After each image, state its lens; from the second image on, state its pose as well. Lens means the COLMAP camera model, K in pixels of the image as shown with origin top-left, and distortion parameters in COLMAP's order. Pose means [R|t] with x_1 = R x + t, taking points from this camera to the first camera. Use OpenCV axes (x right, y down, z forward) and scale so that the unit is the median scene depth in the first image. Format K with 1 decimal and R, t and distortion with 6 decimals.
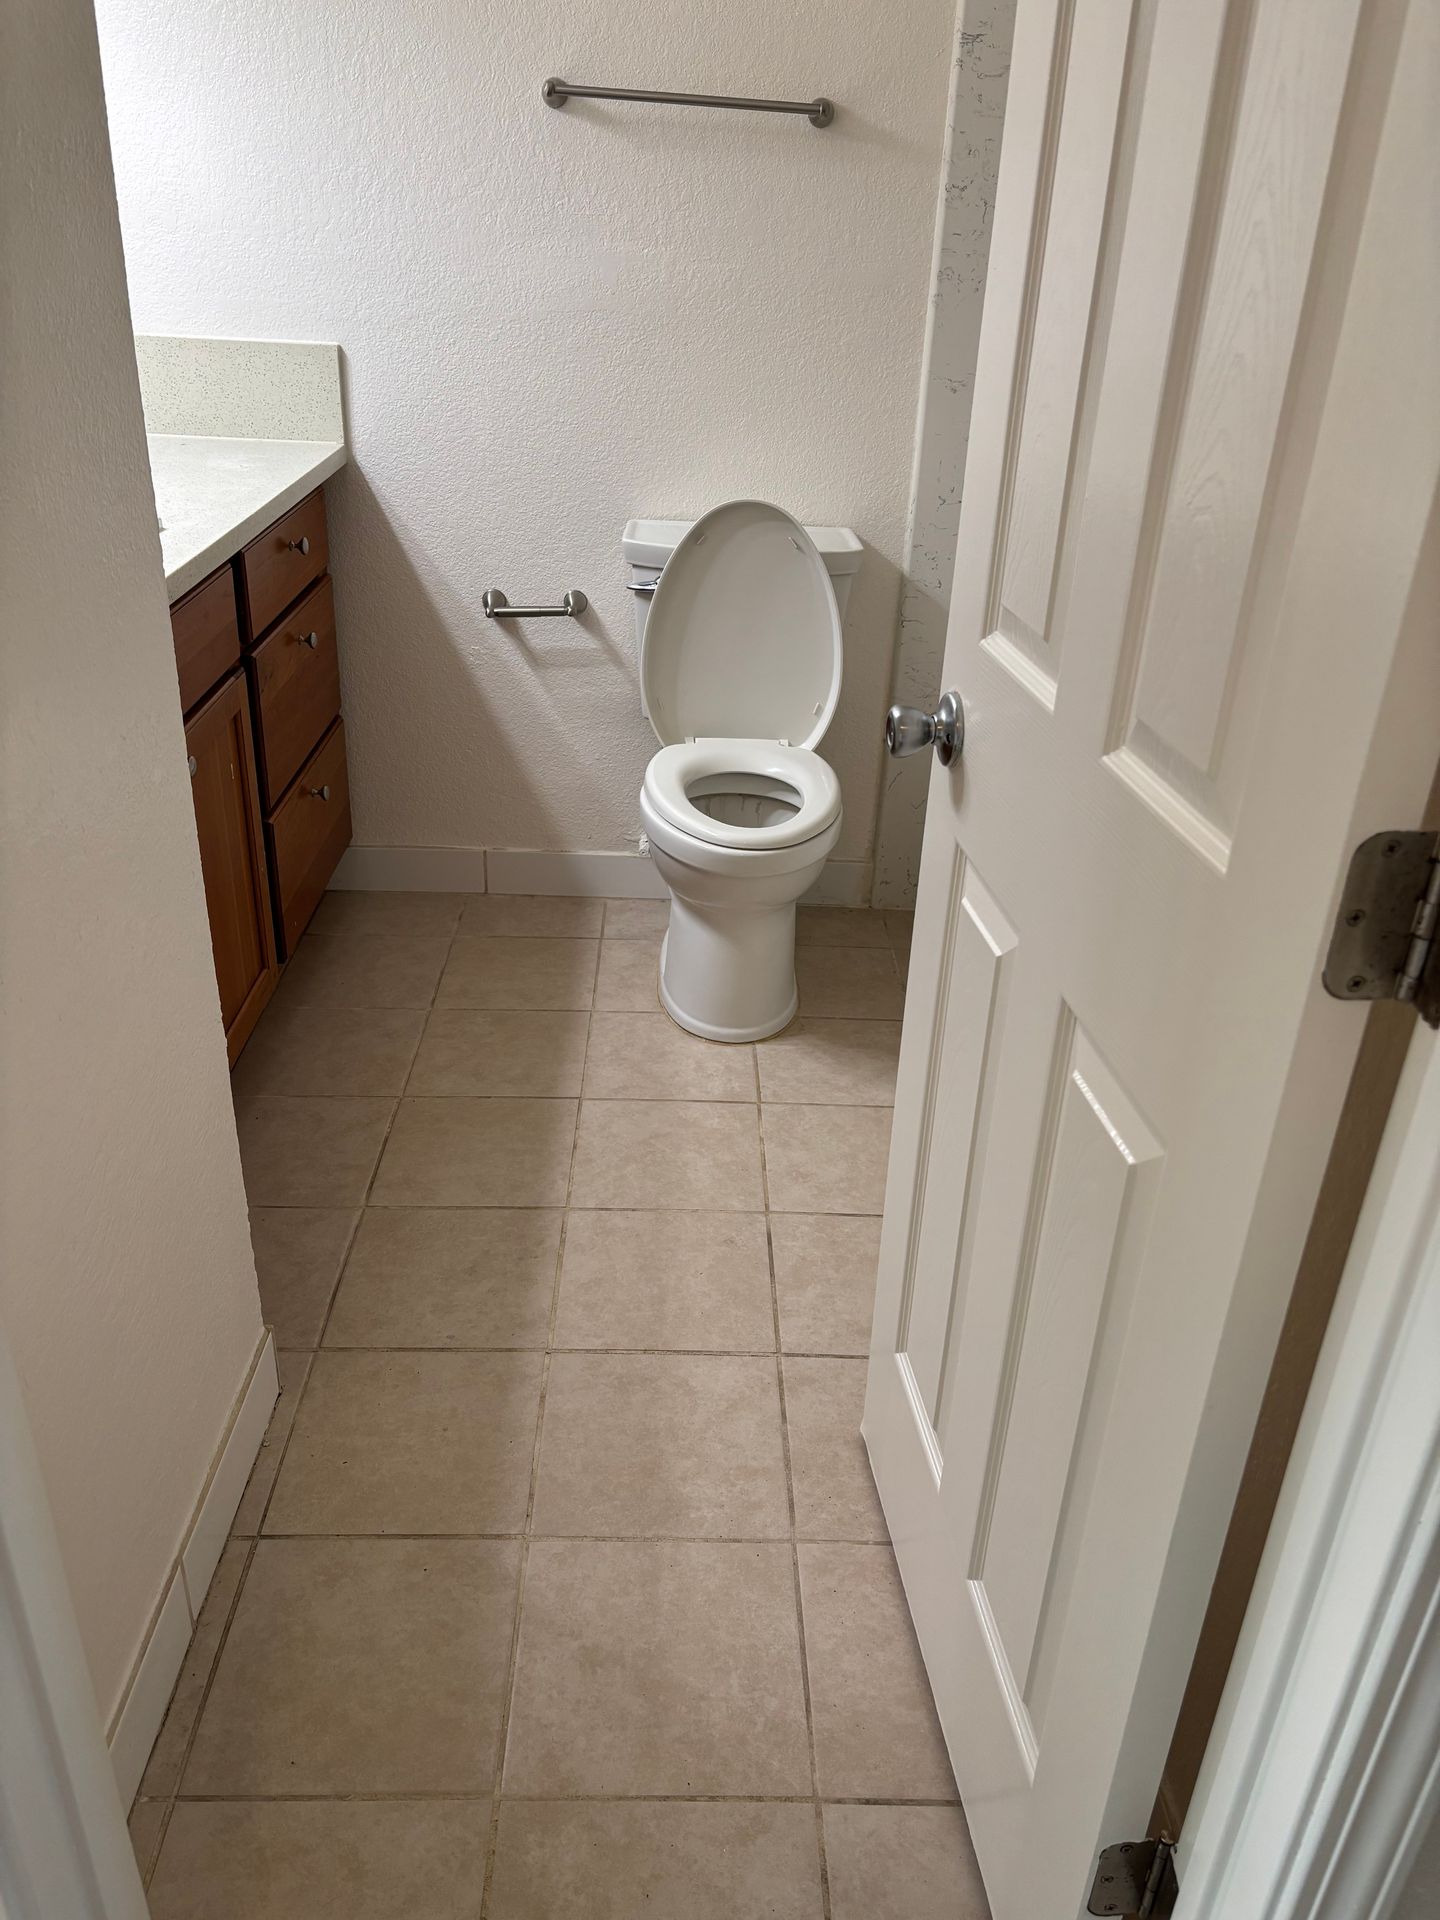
lens RADIAL K [[1442.1, 0, 721.4], [0, 1442.1, 960.6], [0, 0, 1]] dist [0.008835, -0.020592]
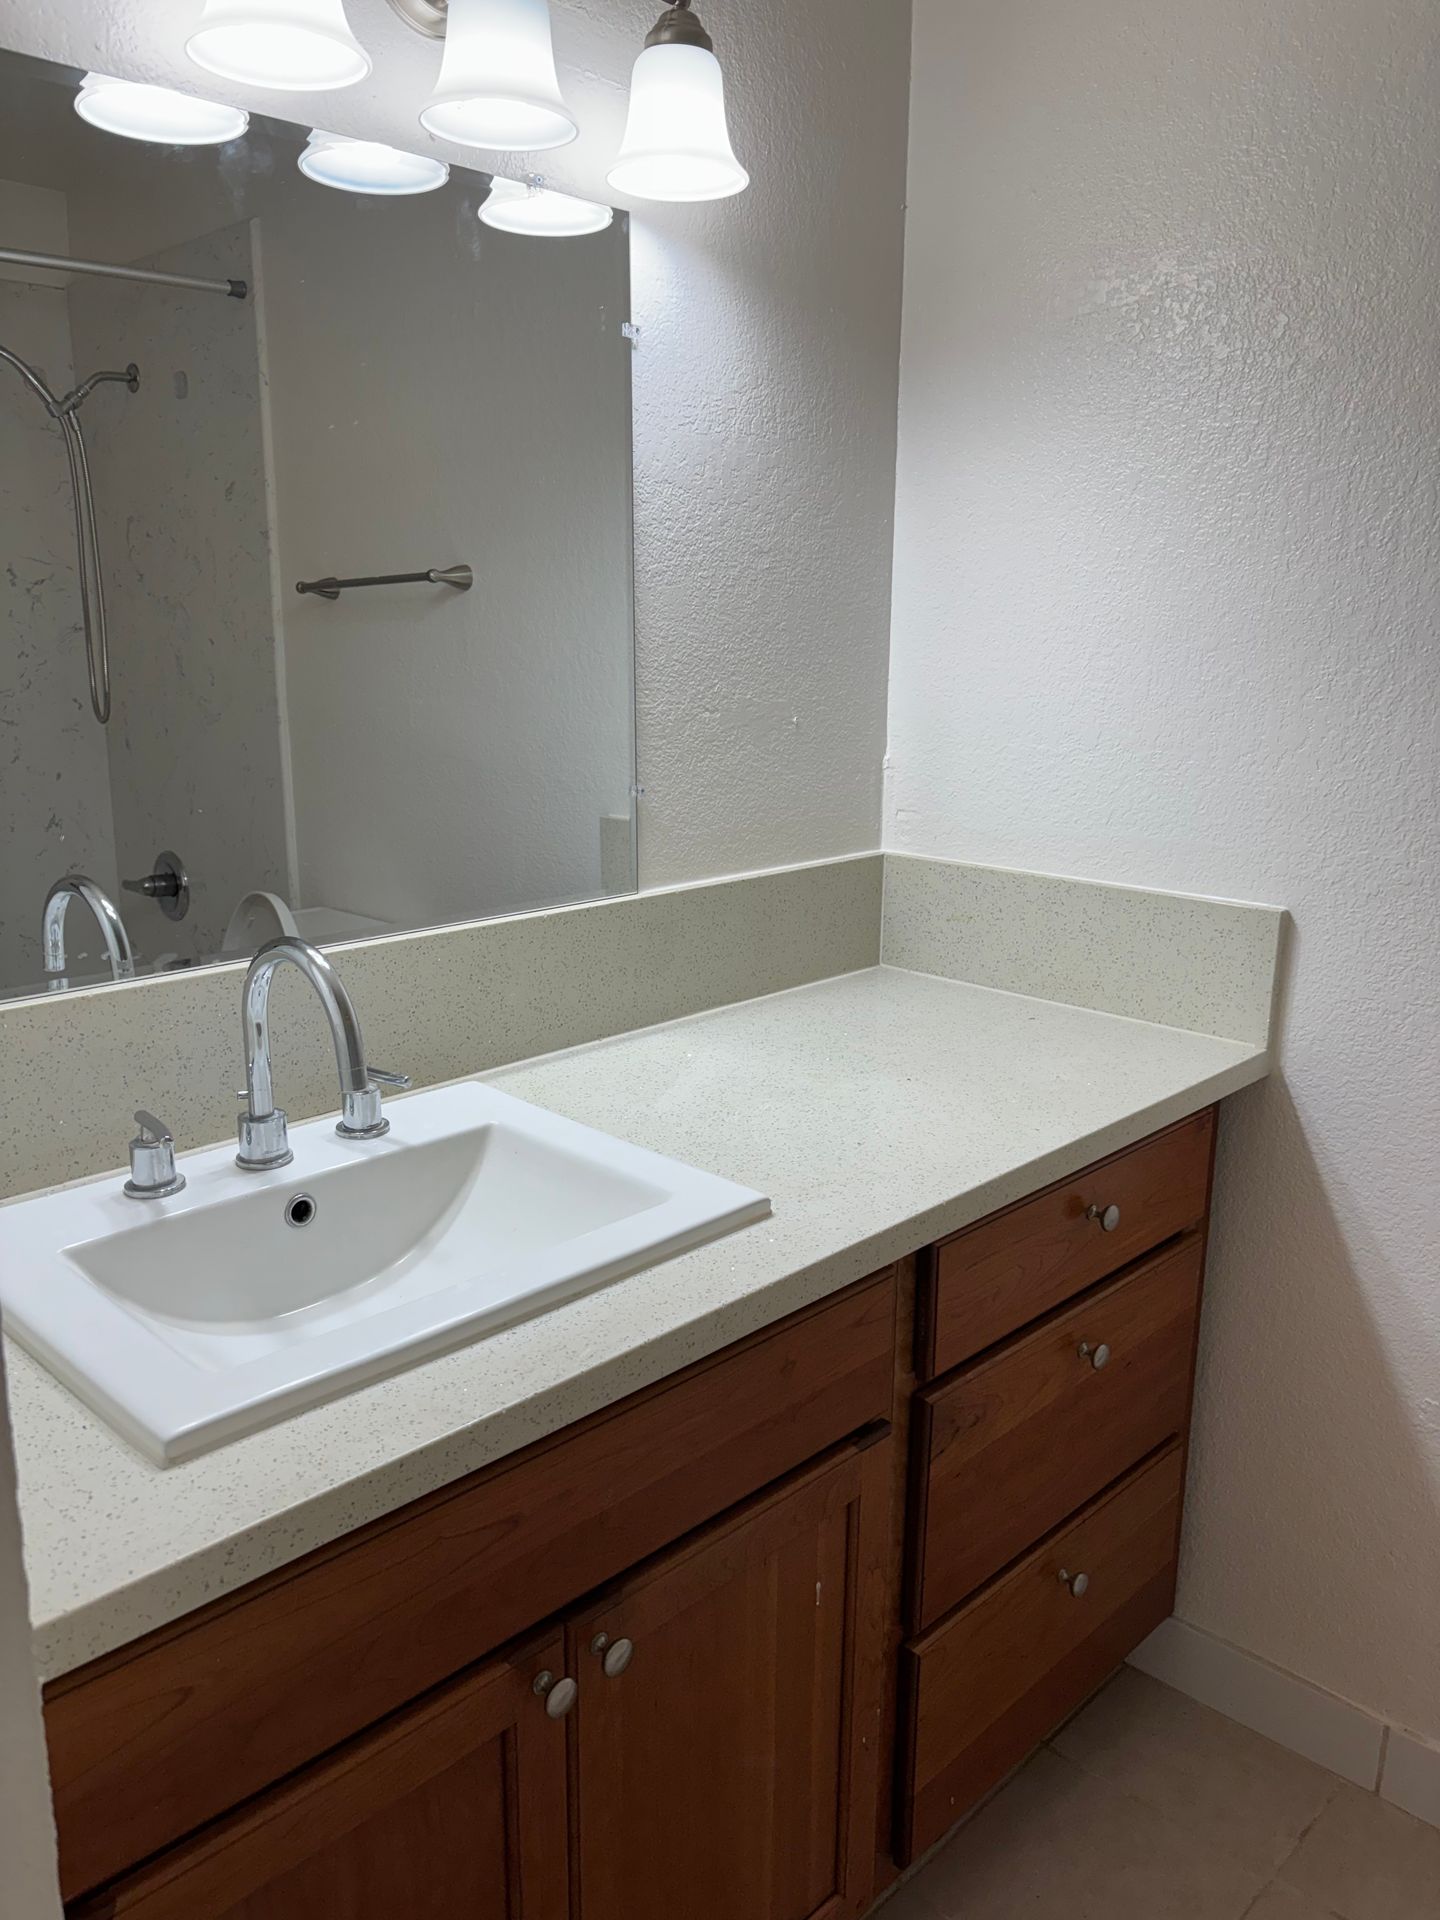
lens RADIAL K [[1442.1, 0, 716.0], [0, 1442.1, 958.5], [0, 0, 1]] dist [0.008835, -0.020592]
pose [[0.703837, 0.126188, -0.699064, 0.014102], [-0.317330, 0.936299, -0.150485, -0.227542], [0.635543, 0.327751, 0.699045, 0.387515]]
